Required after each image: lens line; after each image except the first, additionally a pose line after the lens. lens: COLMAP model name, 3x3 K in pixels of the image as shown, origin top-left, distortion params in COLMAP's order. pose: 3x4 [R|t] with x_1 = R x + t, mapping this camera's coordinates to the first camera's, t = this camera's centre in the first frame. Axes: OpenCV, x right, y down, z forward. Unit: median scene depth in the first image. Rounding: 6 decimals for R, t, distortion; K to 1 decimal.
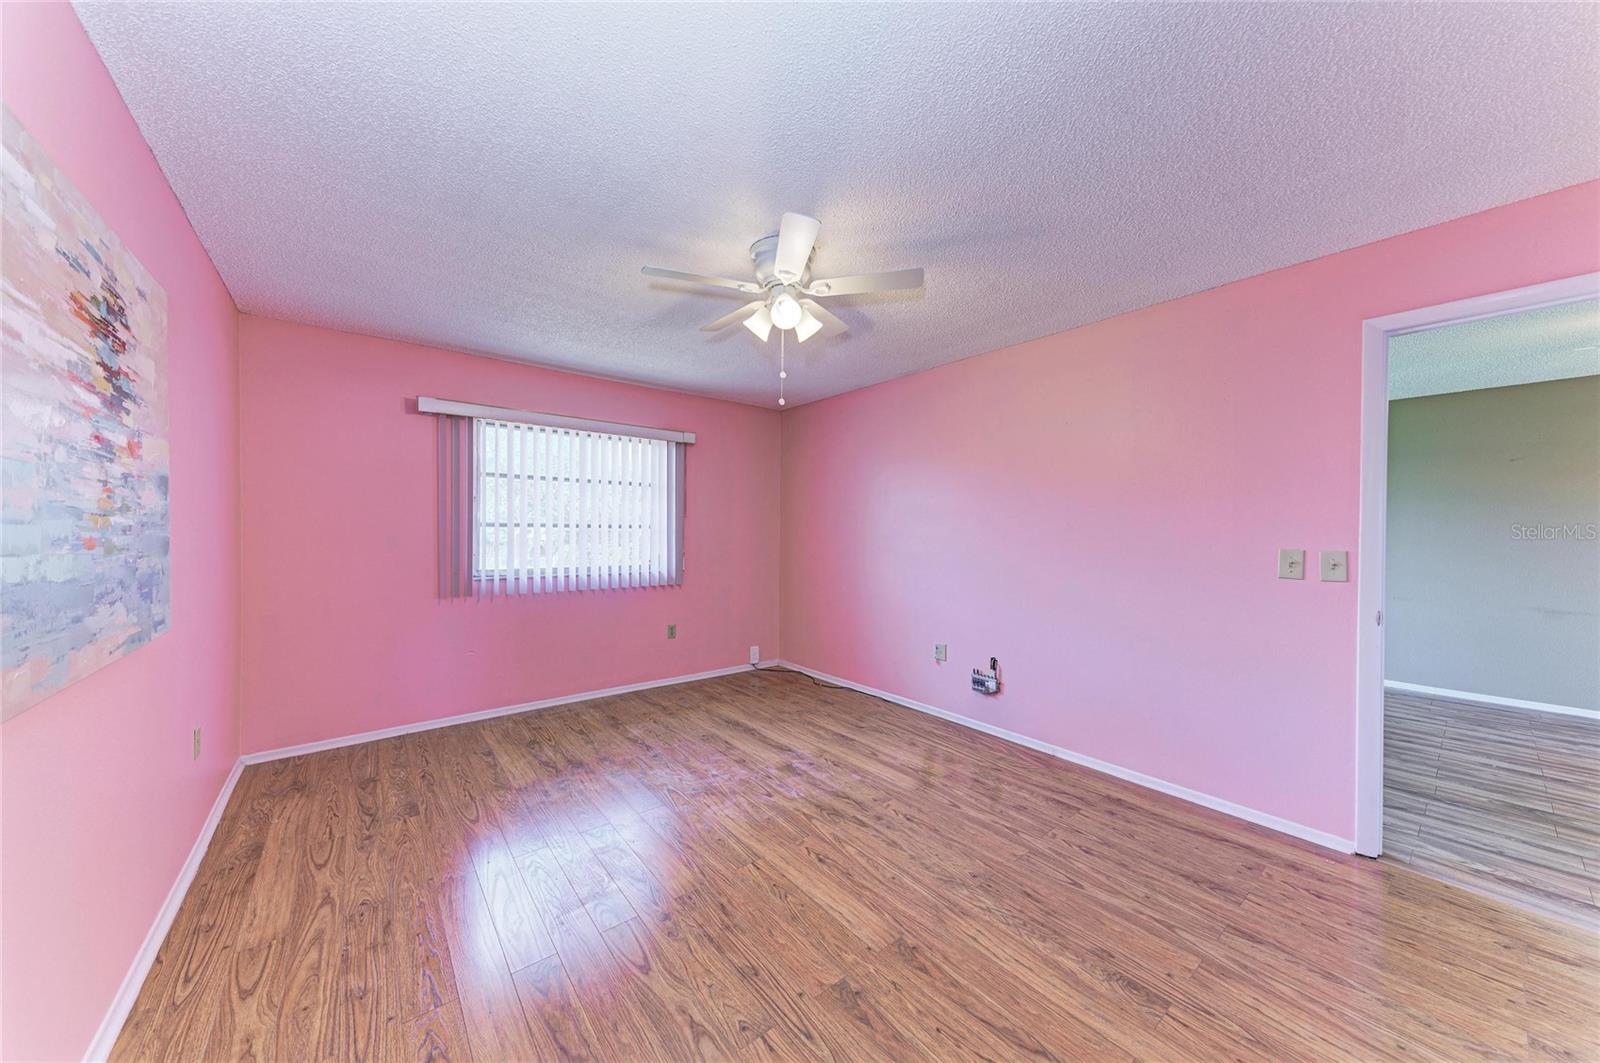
lens RADIAL K [[545.5, 0, 799.6], [0, 545.5, 531.8], [0, 0, 1]] dist [0.017936, -0.003187]
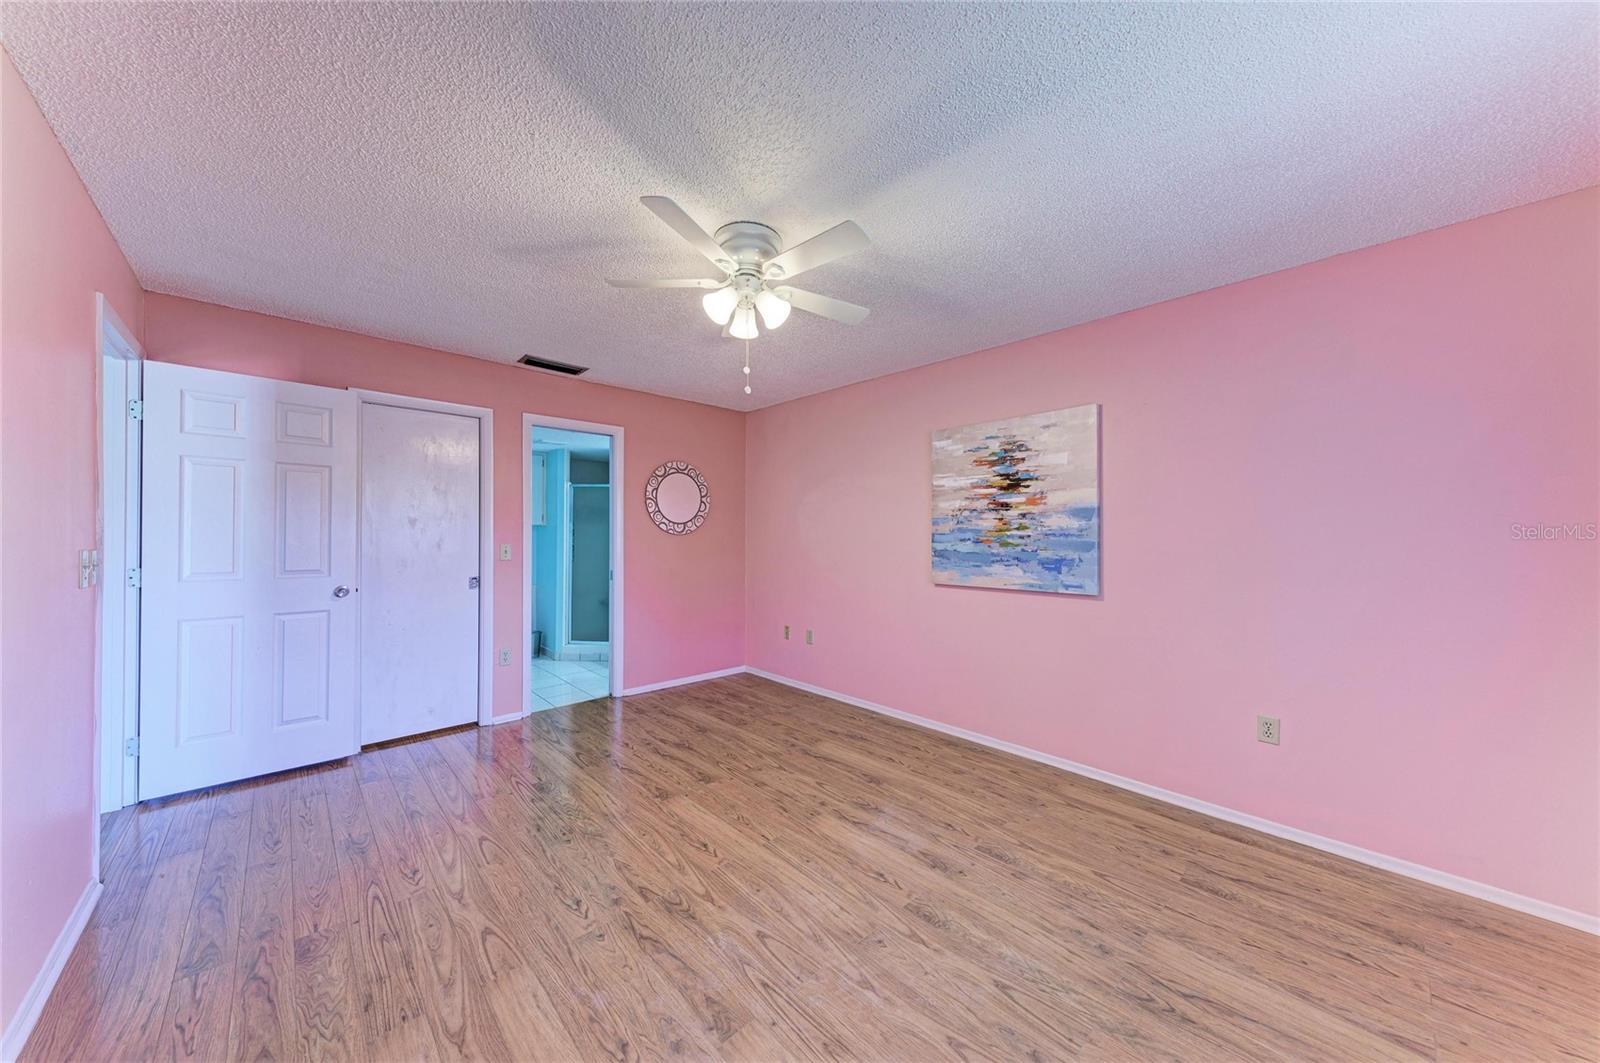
lens RADIAL K [[545.5, 0, 803.1], [0, 545.5, 531.3], [0, 0, 1]] dist [0.017936, -0.003187]
pose [[-0.996608, -0.012187, -0.081383, -0.052499], [-0.011831, 0.999918, -0.004861, -0.003409], [0.081436, -0.003881, -0.996671, 1.909748]]
